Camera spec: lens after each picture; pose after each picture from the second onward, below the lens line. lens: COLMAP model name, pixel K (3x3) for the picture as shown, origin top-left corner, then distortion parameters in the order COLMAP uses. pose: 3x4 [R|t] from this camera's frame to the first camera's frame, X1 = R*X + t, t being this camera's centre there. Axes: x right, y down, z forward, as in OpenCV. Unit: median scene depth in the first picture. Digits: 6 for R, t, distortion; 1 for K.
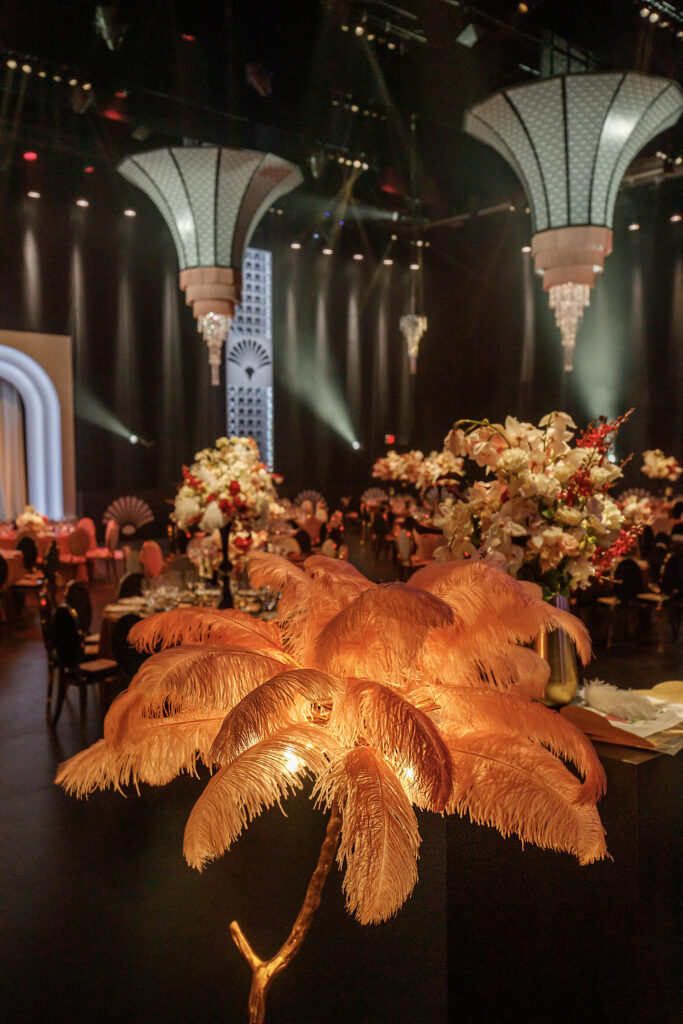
lens RADIAL K [[929.0, 0, 341.5], [0, 929.0, 512.0], [0, 0, 1]] dist [0.003539, 0.001302]
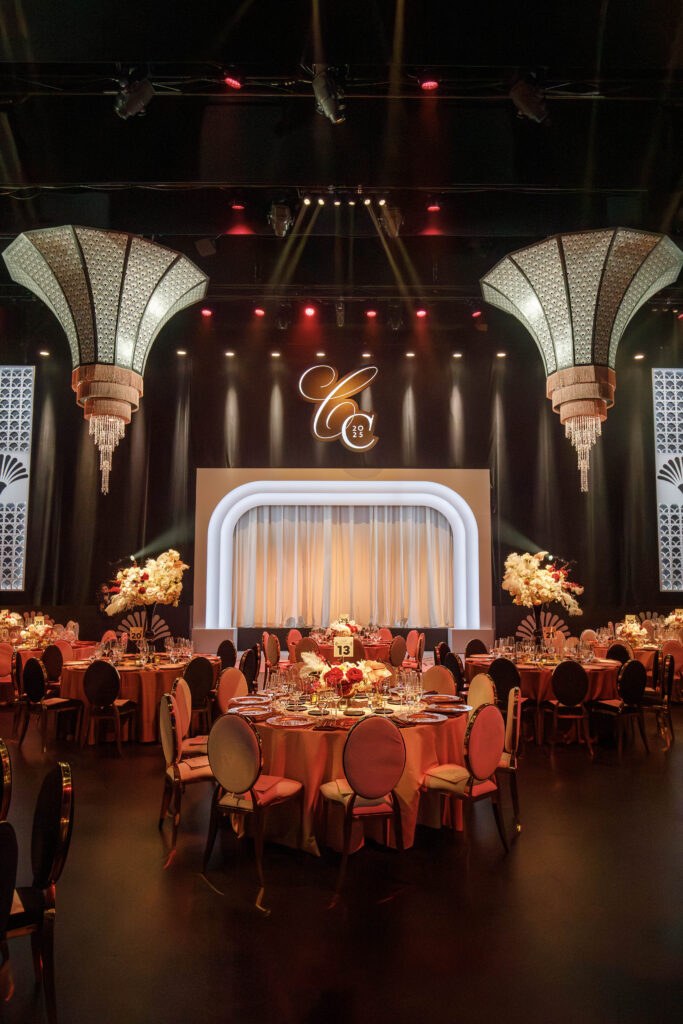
lens RADIAL K [[625.5, 0, 350.7], [0, 625.5, 538.4], [0, 0, 1]] dist [-0.012880, -0.001760]
pose [[0.737609, -0.050745, -0.673318, 0.094102], [-0.045129, 0.991238, -0.124143, -0.001549], [0.673718, 0.121955, 0.728856, 0.336862]]
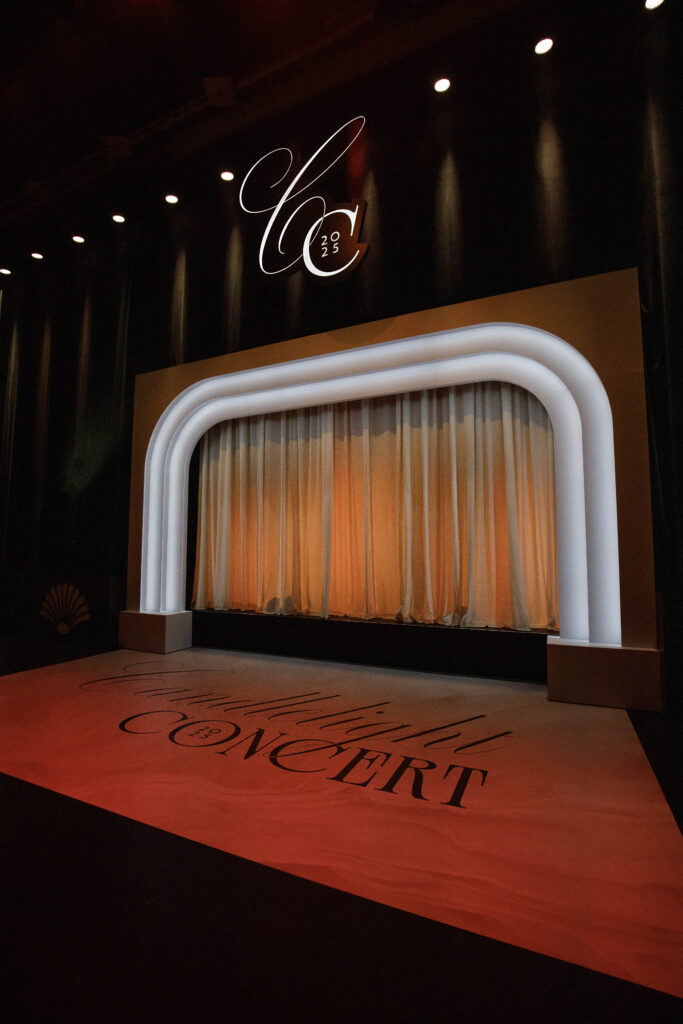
lens RADIAL K [[468.4, 0, 339.2], [0, 468.4, 518.9], [0, 0, 1]] dist [-0.029933, 0.000291]
pose [[0.375427, -0.064718, -0.924590, -0.137579], [-0.056812, 0.994077, -0.092650, -0.027102], [0.925109, 0.087311, 0.369527, 0.778239]]
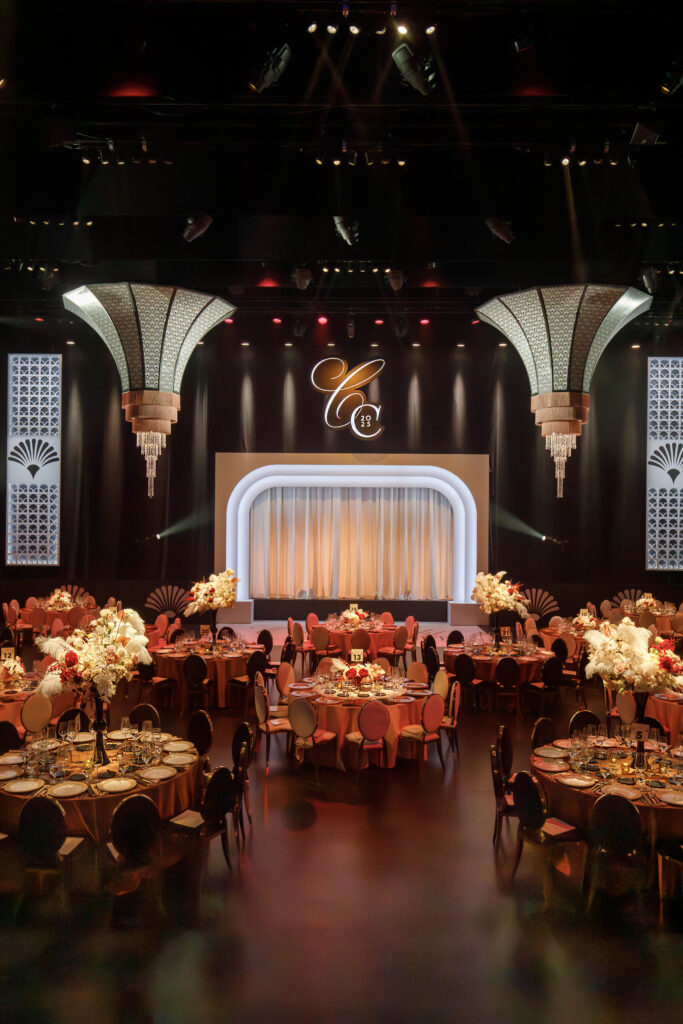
lens RADIAL K [[746.8, 0, 342.5], [0, 746.8, 519.1], [0, 0, 1]] dist [0.004735, 0.001264]
pose [[0.726079, 0.009001, -0.687553, 0.240365], [-0.052155, 0.997755, -0.042016, -0.052880], [0.685631, 0.066366, 0.724918, 0.166955]]
